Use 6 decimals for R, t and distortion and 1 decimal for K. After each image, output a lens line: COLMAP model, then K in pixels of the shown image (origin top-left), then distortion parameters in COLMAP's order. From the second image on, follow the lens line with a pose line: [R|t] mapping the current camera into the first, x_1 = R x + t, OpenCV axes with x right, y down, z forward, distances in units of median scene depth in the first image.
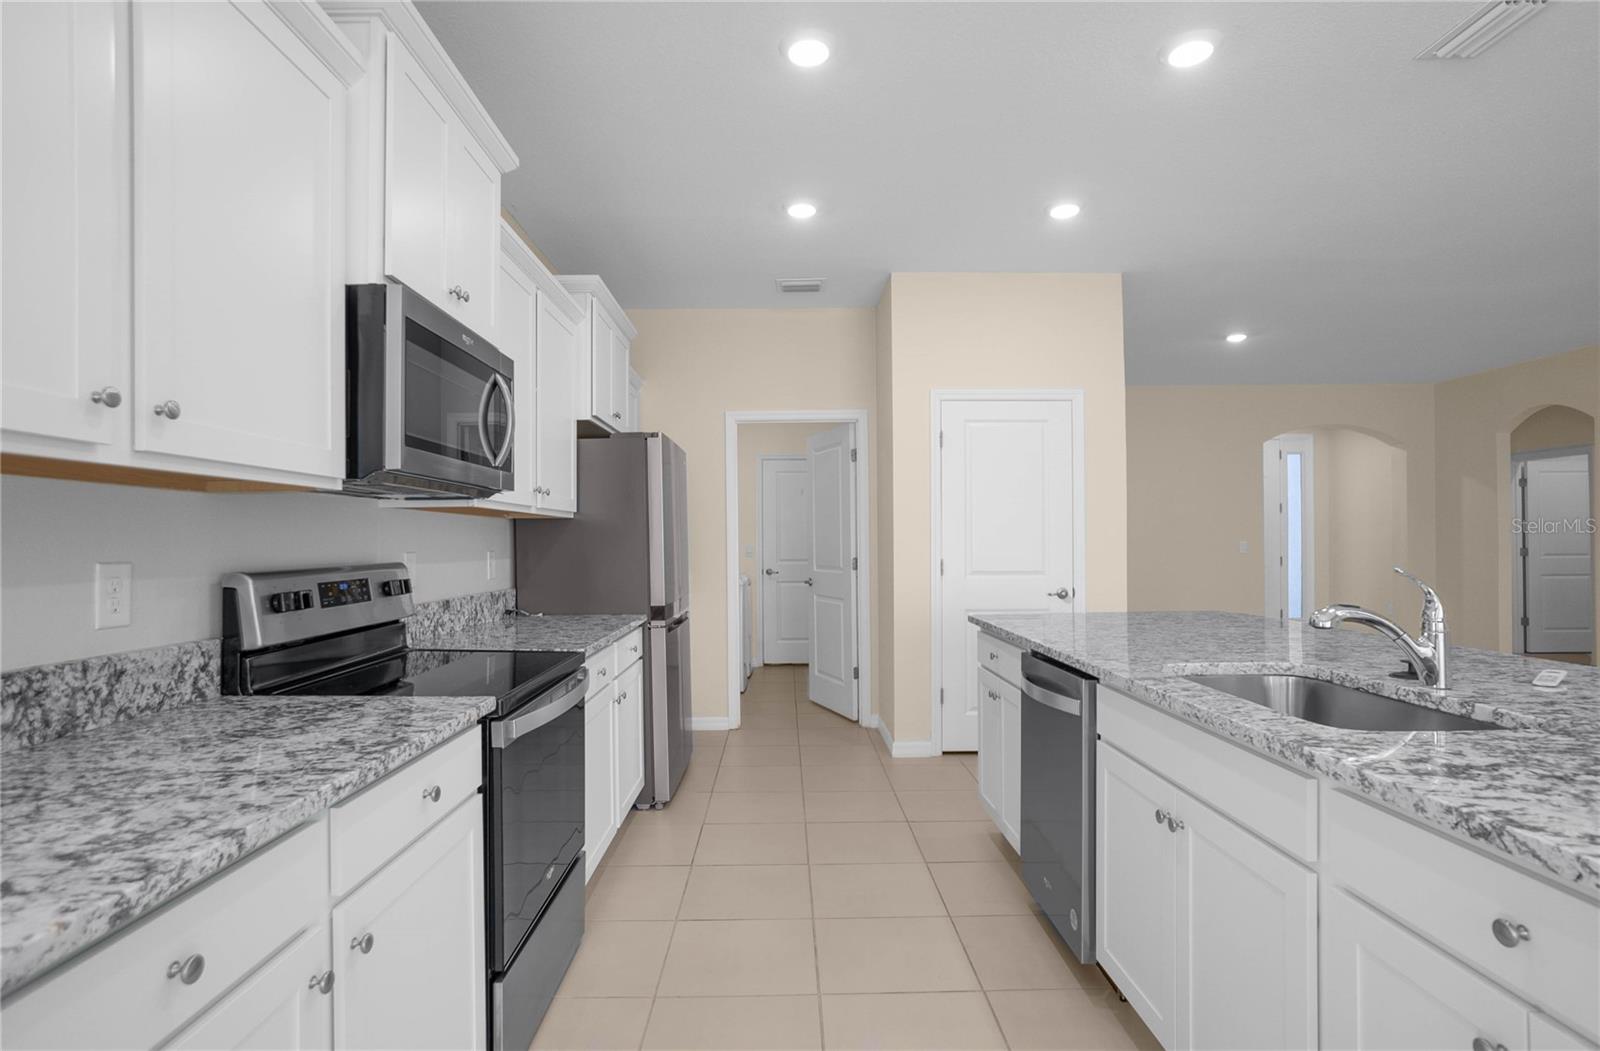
lens RADIAL K [[796.1, 0, 785.1], [0, 796.1, 563.0], [0, 0, 1]] dist [-0.048909, 0.027121]
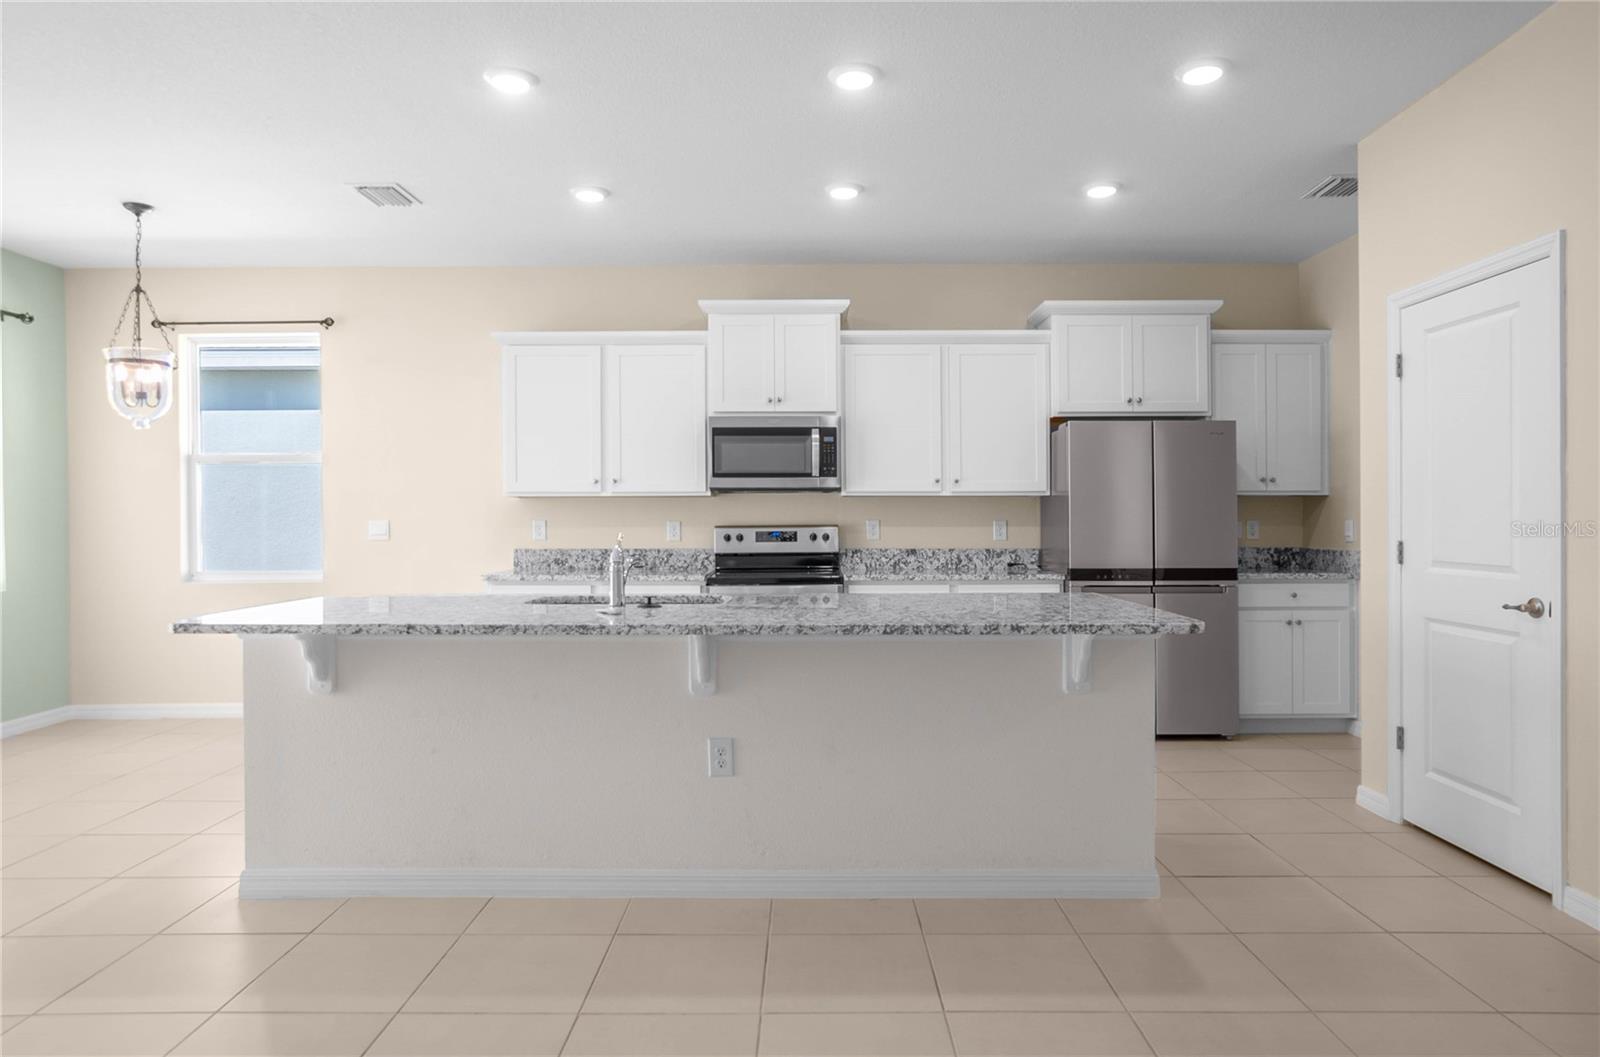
lens RADIAL K [[992.8, 0, 826.6], [0, 992.8, 521.4], [0, 0, 1]] dist [-0.001826, -0.000049]
pose [[0.006416, 0.012987, -0.999895, 2.134774], [-0.021612, 0.999684, 0.012846, -0.043373], [0.999746, 0.021527, 0.006695, 1.033303]]
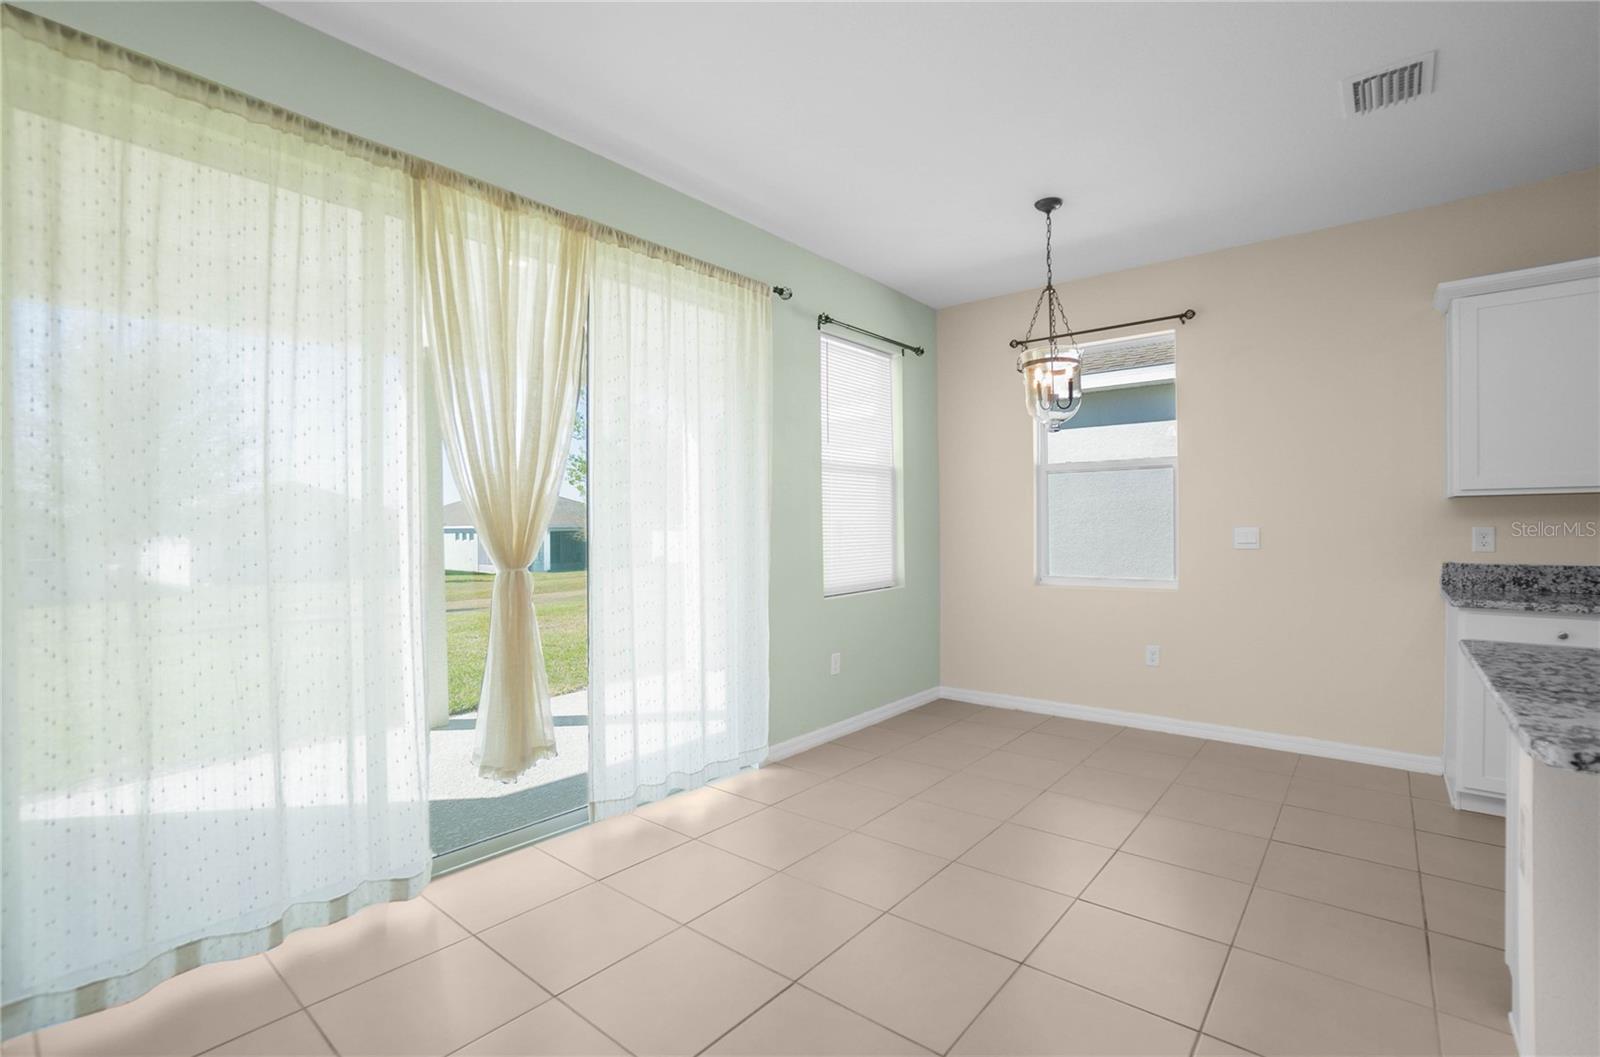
lens RADIAL K [[726.1, 0, 788.9], [0, 726.1, 530.1], [0, 0, 1]] dist [-0.065347, 0.023078]
pose [[-0.643742, 0.017405, -0.765044, 1.475282], [-0.005050, 0.999623, 0.026991, -0.019301], [0.765226, 0.021239, -0.643412, 0.104245]]
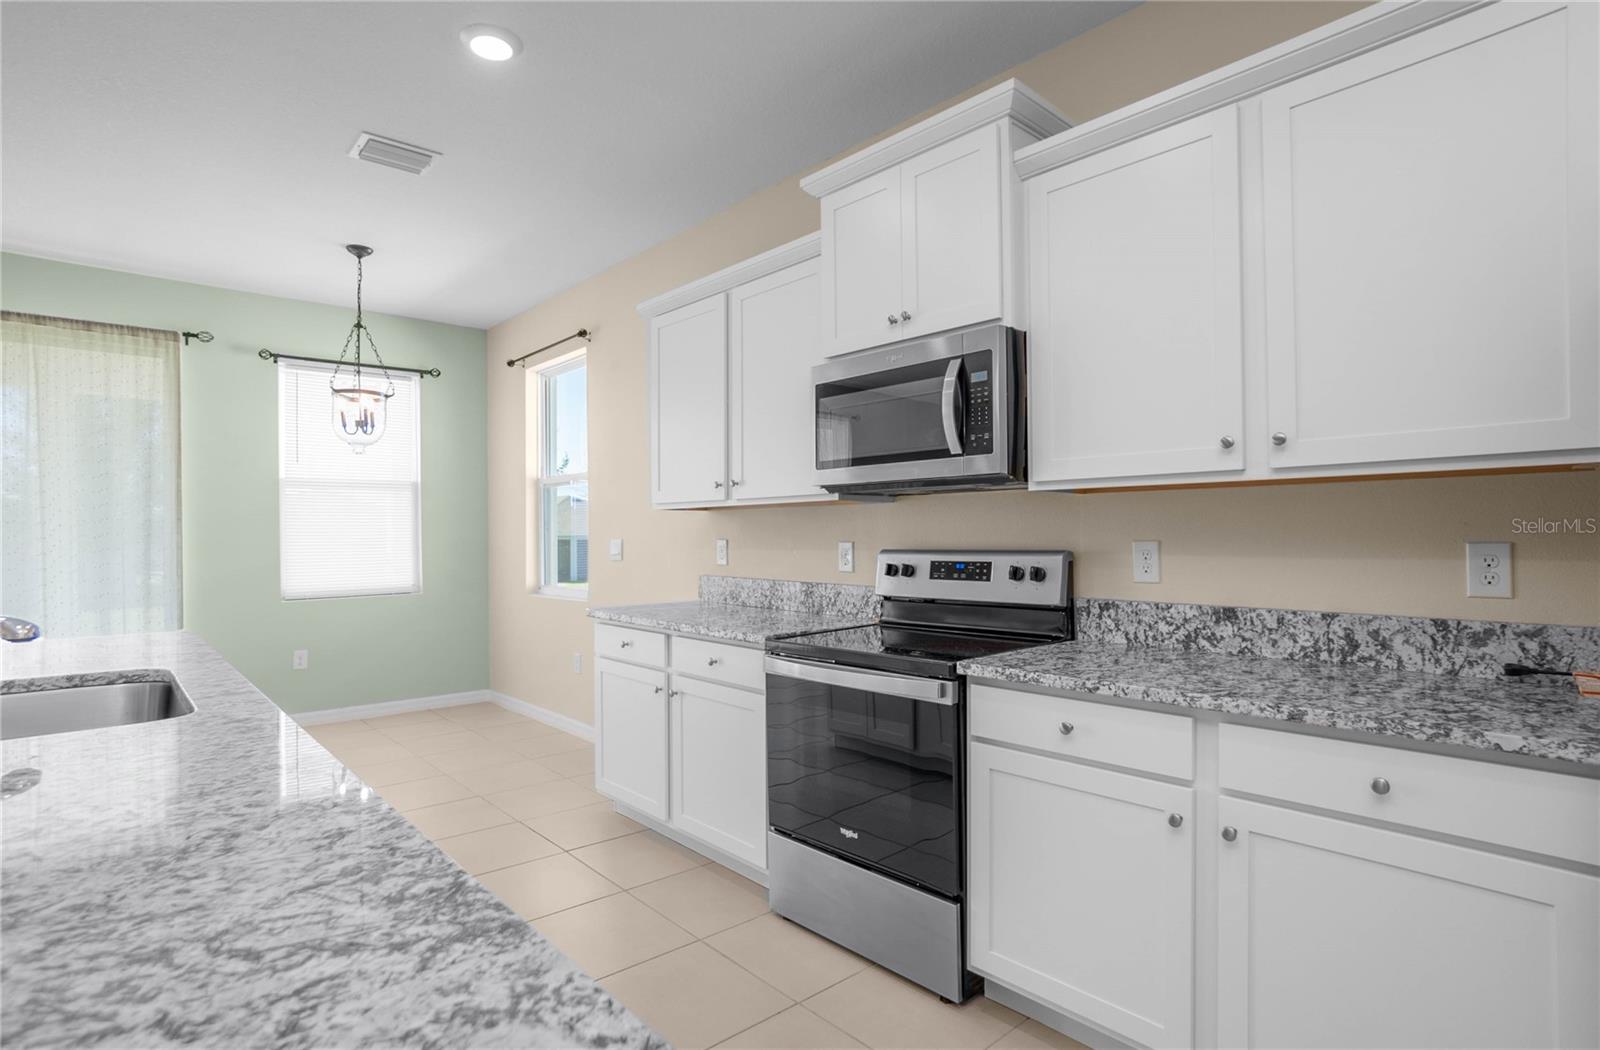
lens RADIAL K [[817.0, 0, 812.8], [0, 817.0, 527.6], [0, 0, 1]] dist [-0.025310, 0.001391]
pose [[-0.742878, 0.006524, -0.669395, 0.450935], [-0.003879, 0.999894, 0.014050, -0.045099], [0.669415, 0.013034, -0.742774, 1.666493]]
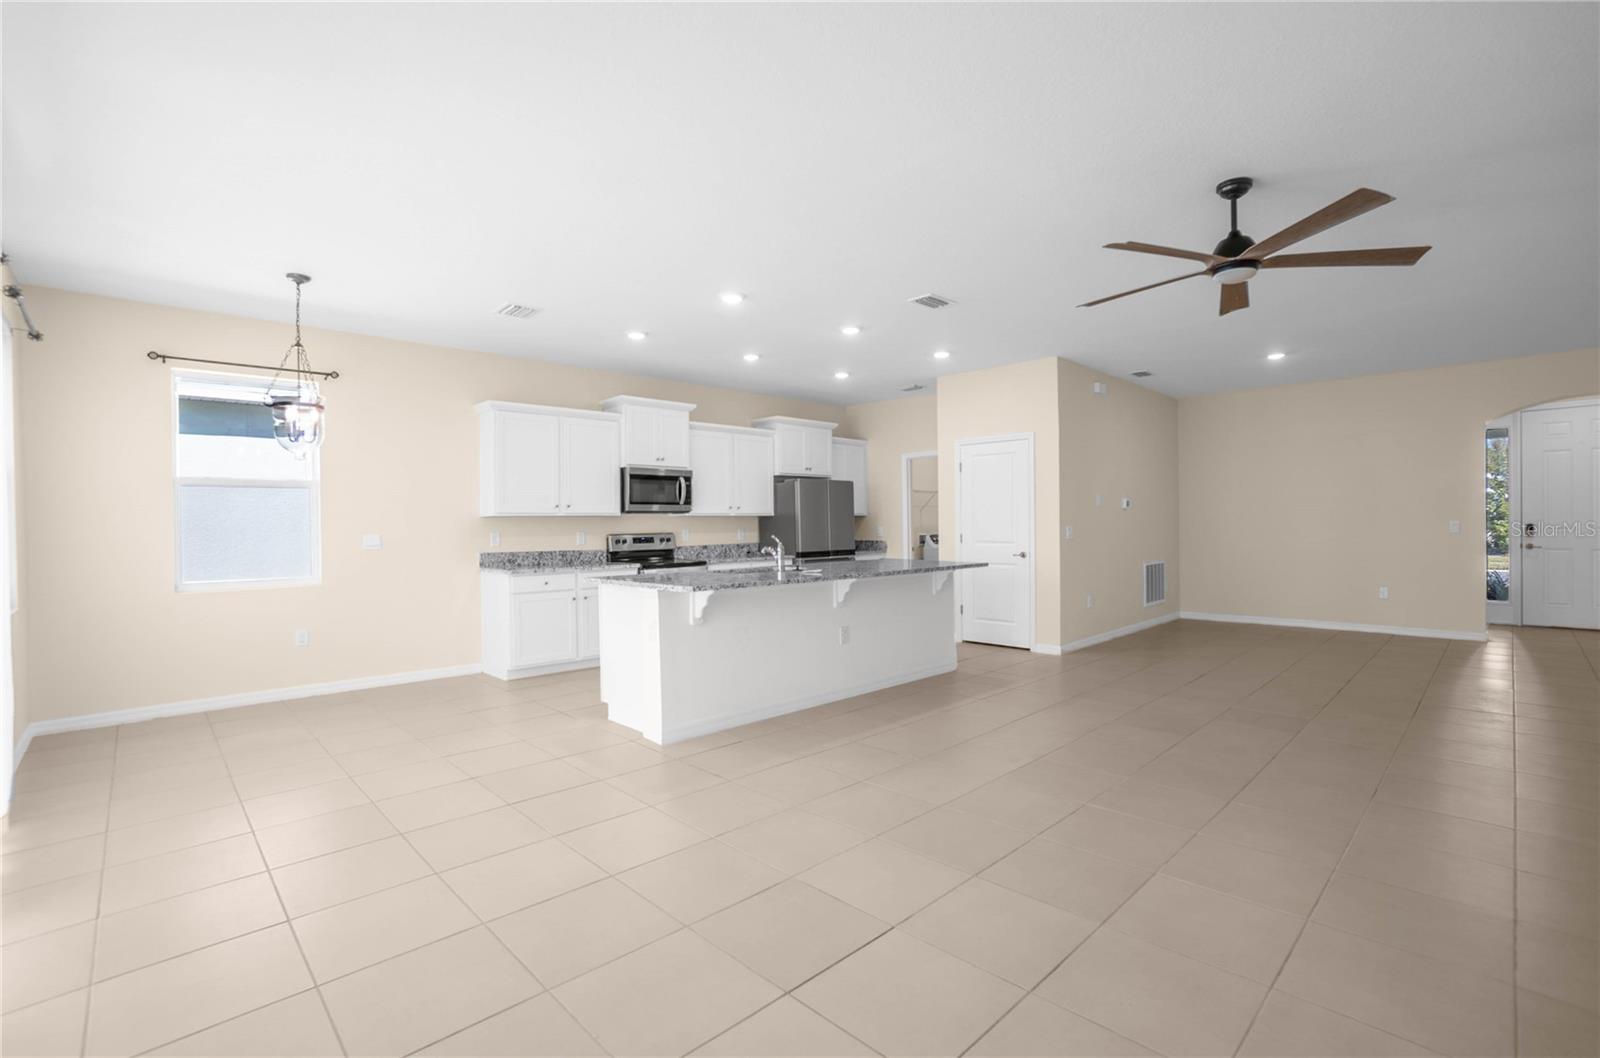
lens RADIAL K [[725.5, 0, 800.0], [0, 725.5, 529.0], [0, 0, 1]] dist [-0.012818, -0.000014]
pose [[0.702373, 0.003524, -0.711800, 2.250401], [-0.009757, 0.999941, -0.004677, -0.007179], [0.711742, 0.010230, 0.702366, -0.840334]]
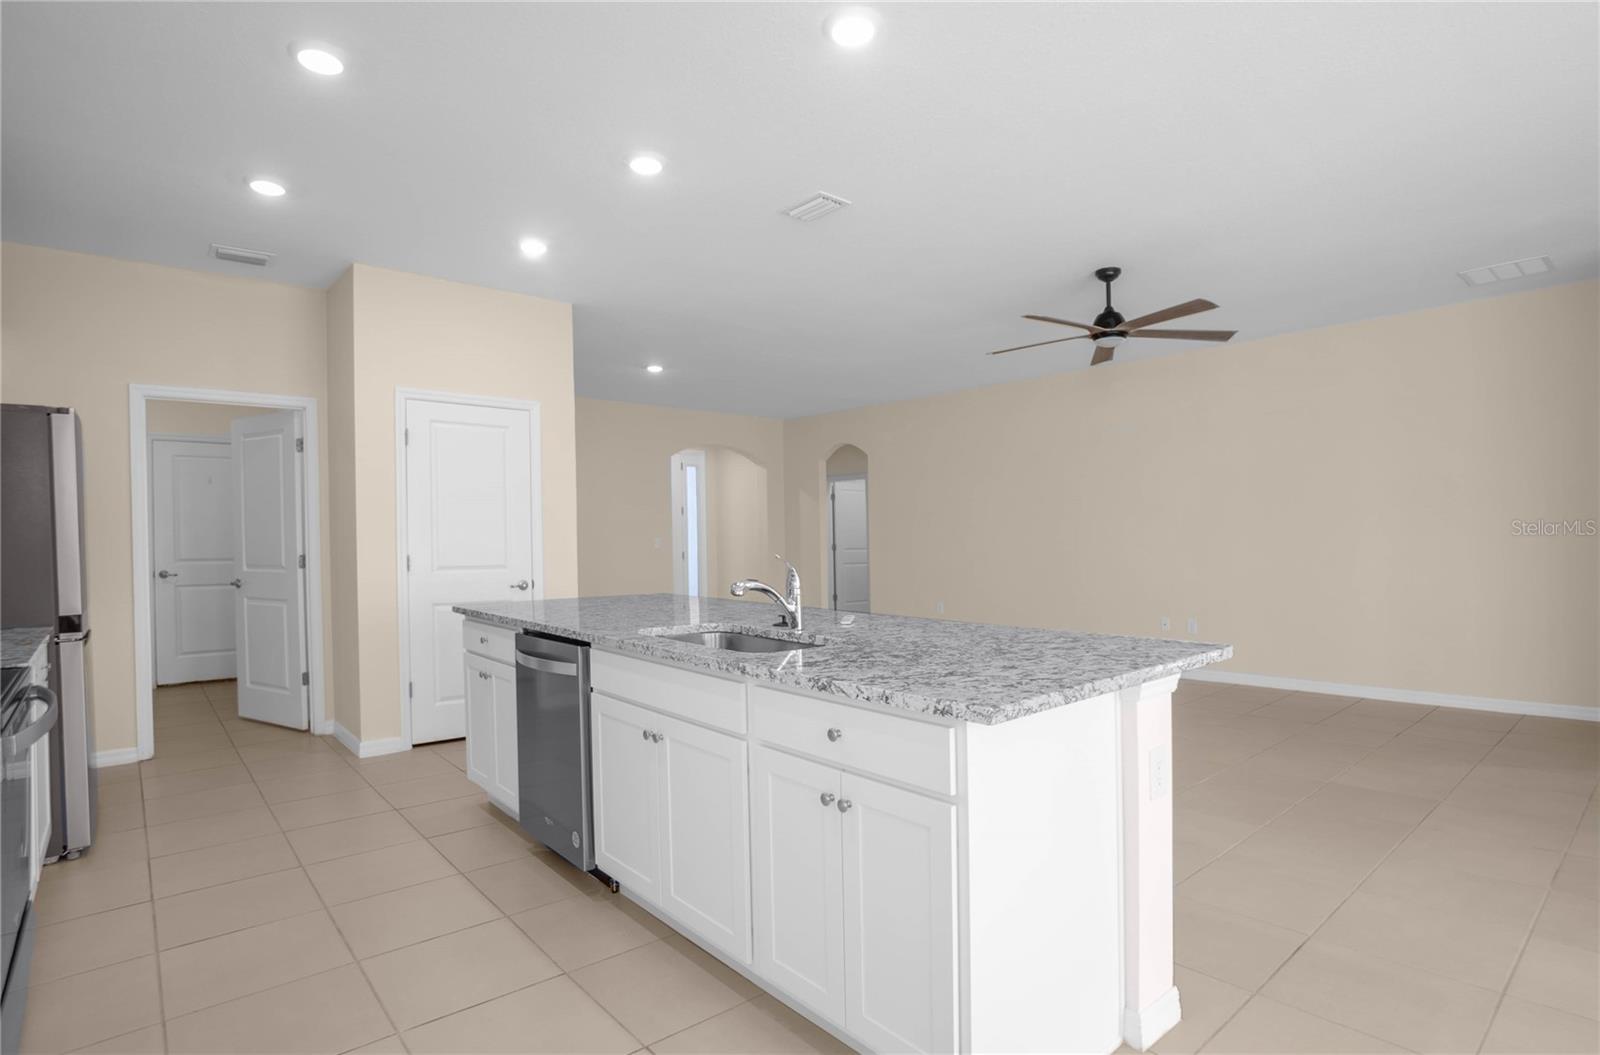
lens RADIAL K [[808.7, 0, 807.8], [0, 808.7, 568.8], [0, 0, 1]] dist [-0.054295, -0.000204]
pose [[0.747052, -0.021219, 0.664427, -0.198021], [0.014195, 0.999772, 0.015968, 0.006355], [-0.664614, -0.002497, 0.747183, -0.203963]]
